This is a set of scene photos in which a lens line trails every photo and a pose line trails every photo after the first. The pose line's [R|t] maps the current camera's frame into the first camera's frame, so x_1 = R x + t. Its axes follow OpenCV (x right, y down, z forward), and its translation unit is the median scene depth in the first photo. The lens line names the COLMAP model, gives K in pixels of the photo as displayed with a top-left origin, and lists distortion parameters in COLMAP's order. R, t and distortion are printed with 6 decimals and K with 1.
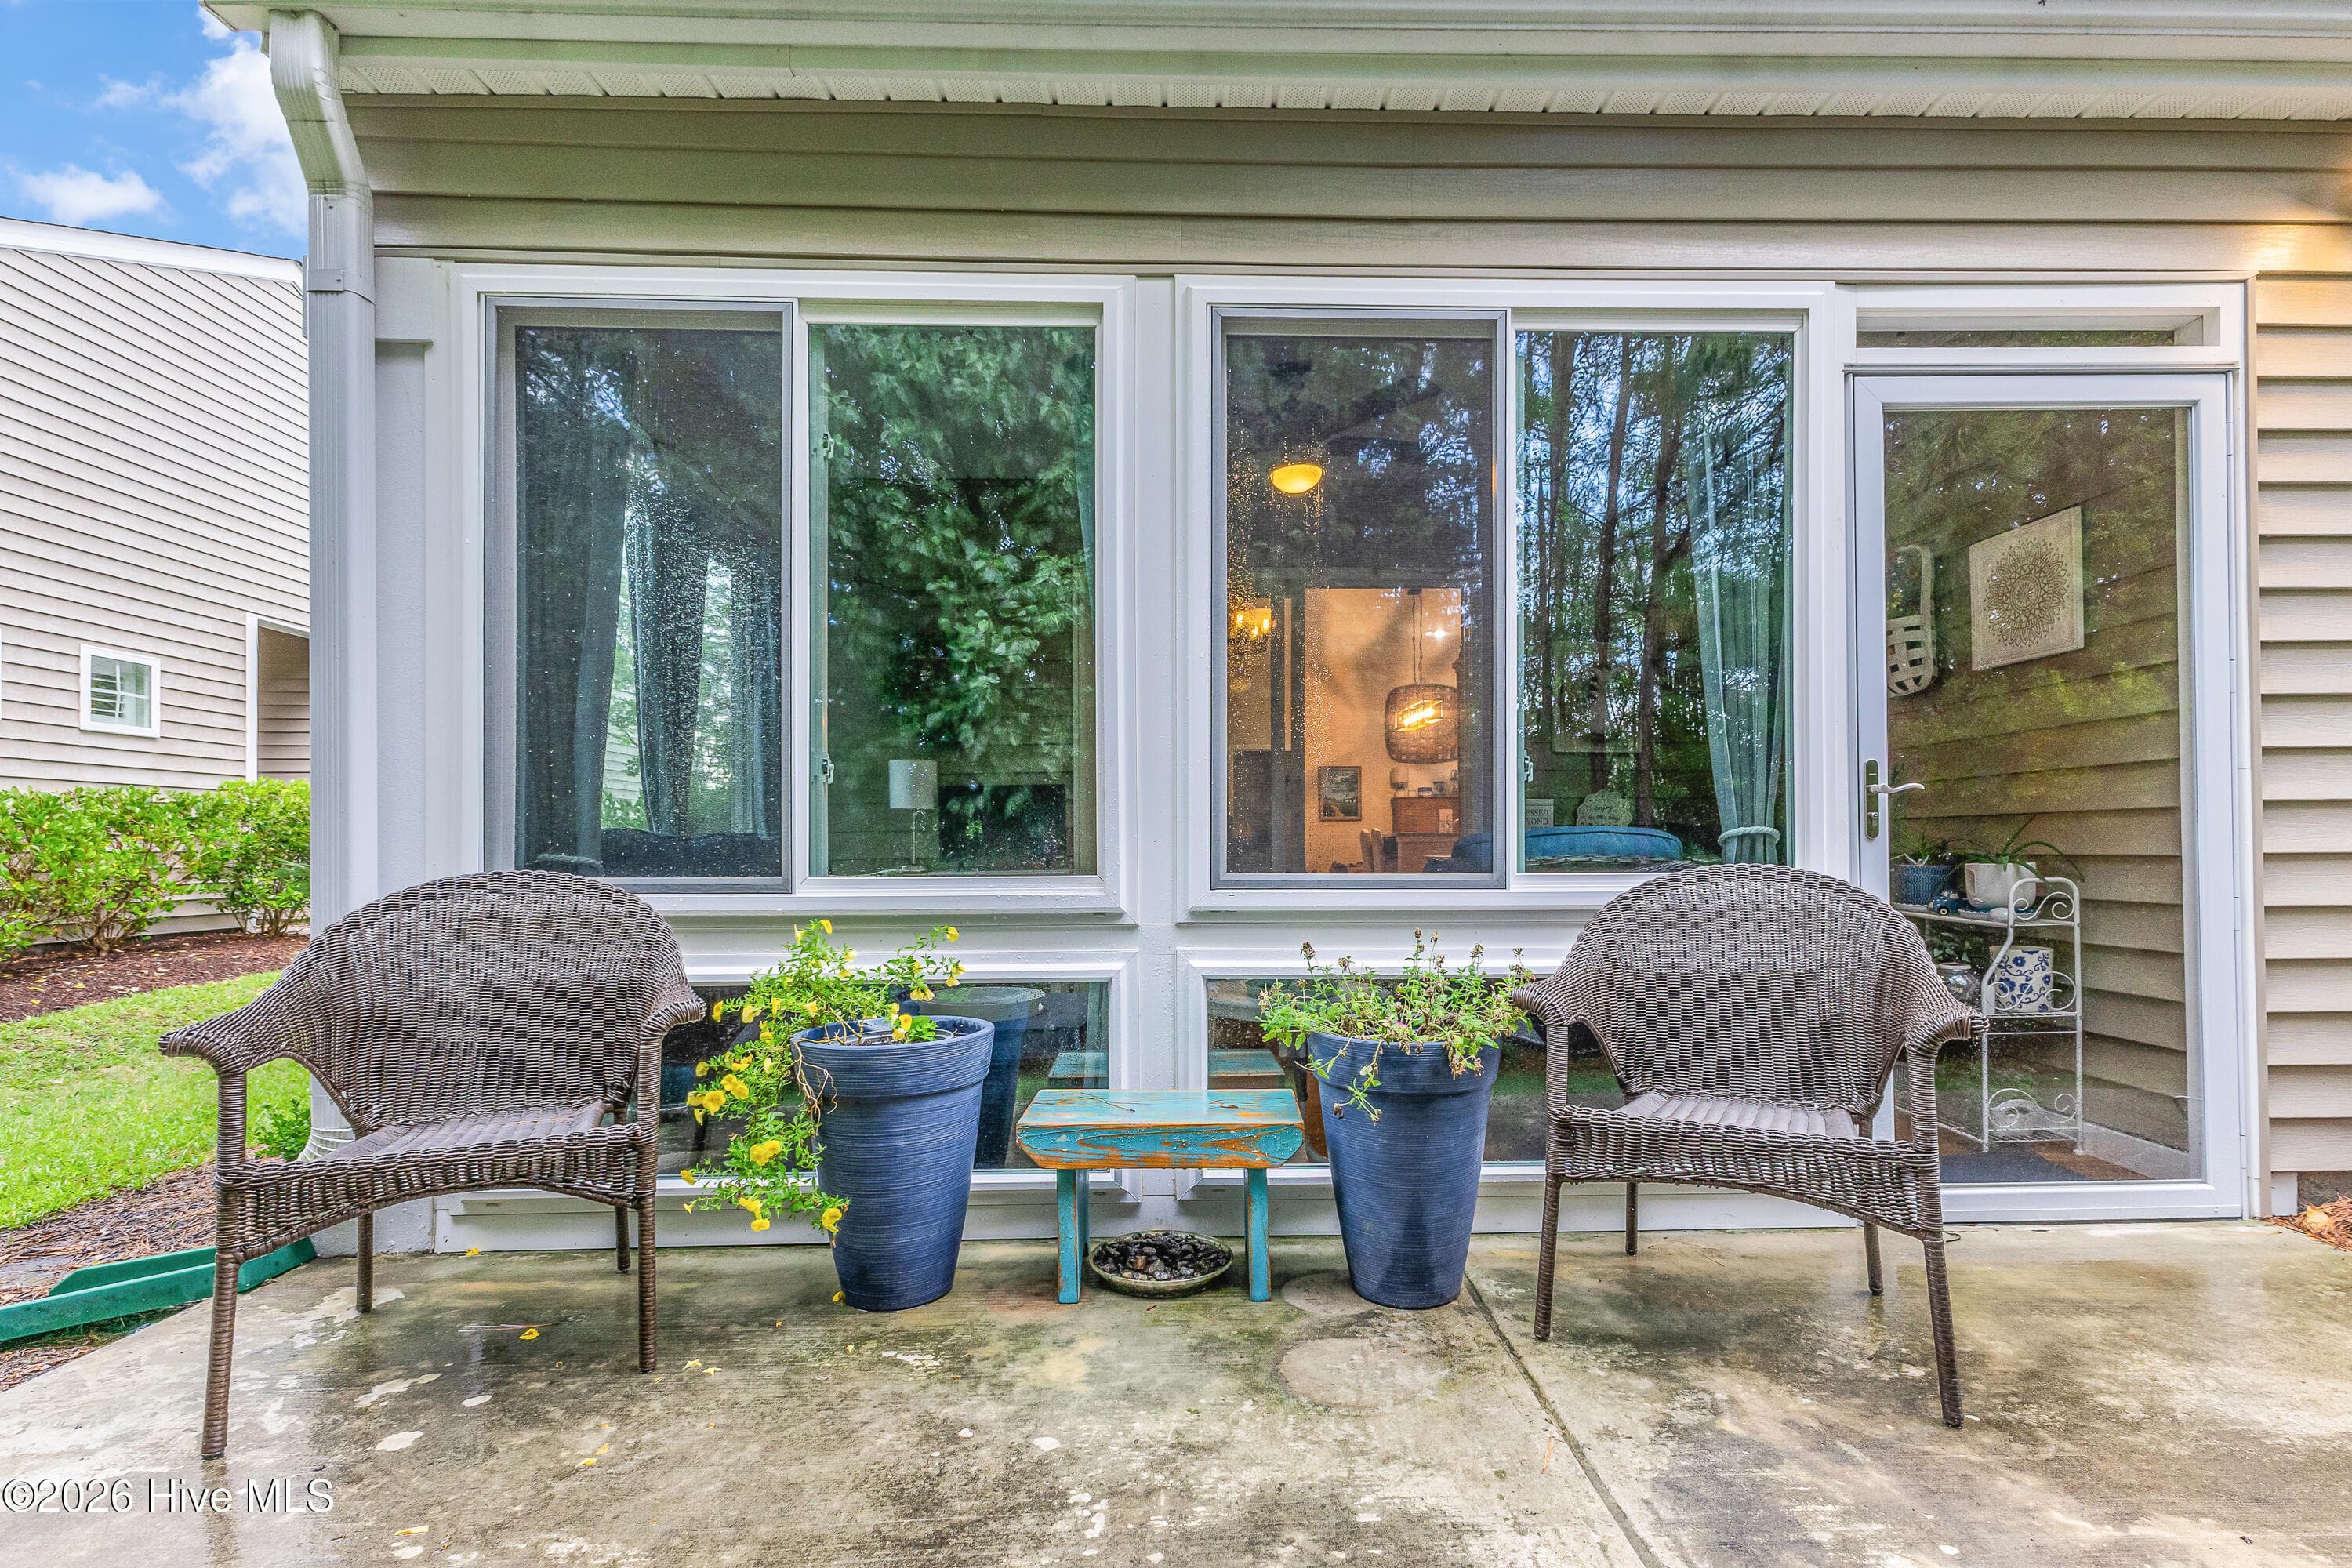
lens RADIAL K [[1109.1, 0, 1181.9], [0, 1109.1, 857.8], [0, 0, 1]] dist [0.010225, -0.000405]
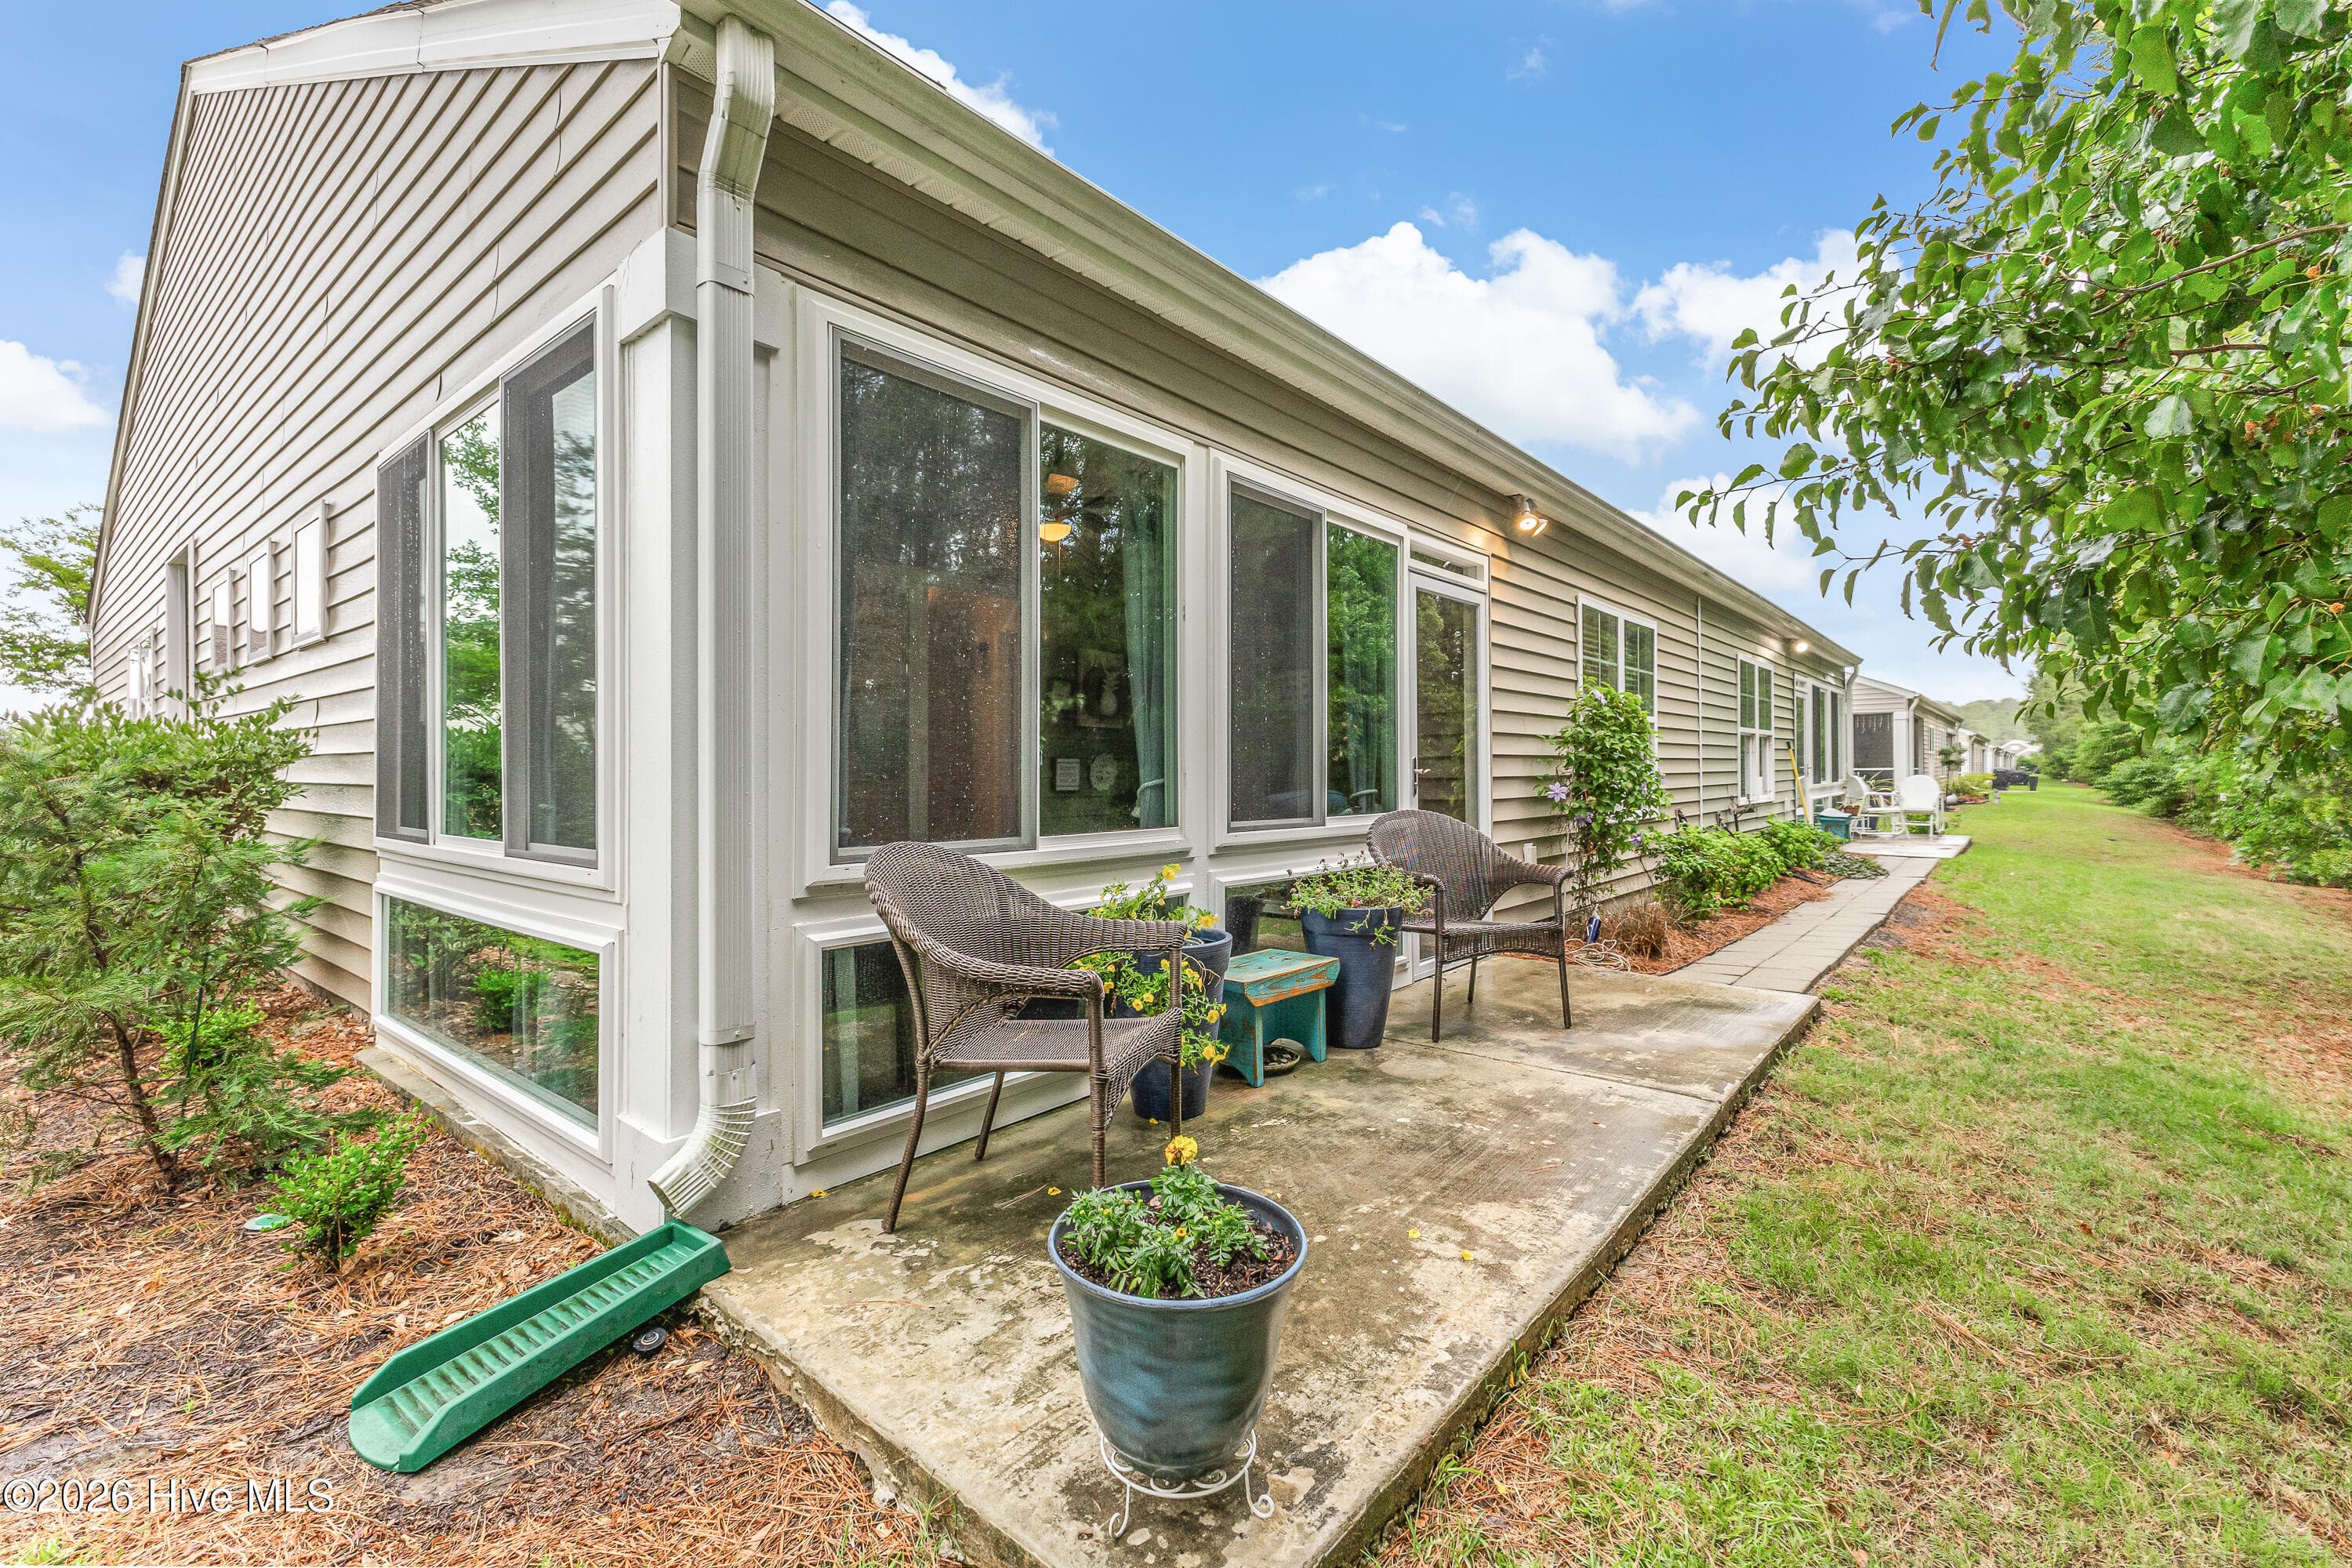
lens RADIAL K [[1024.5, 0, 1176.0], [0, 1024.5, 784.0], [0, 0, 1]] dist [0.002282, 0.000167]
pose [[0.663208, -0.005595, 0.748414, -1.151434], [0.007881, 0.999969, 0.000492, -0.044482], [-0.748394, 0.005572, 0.663232, 0.069091]]
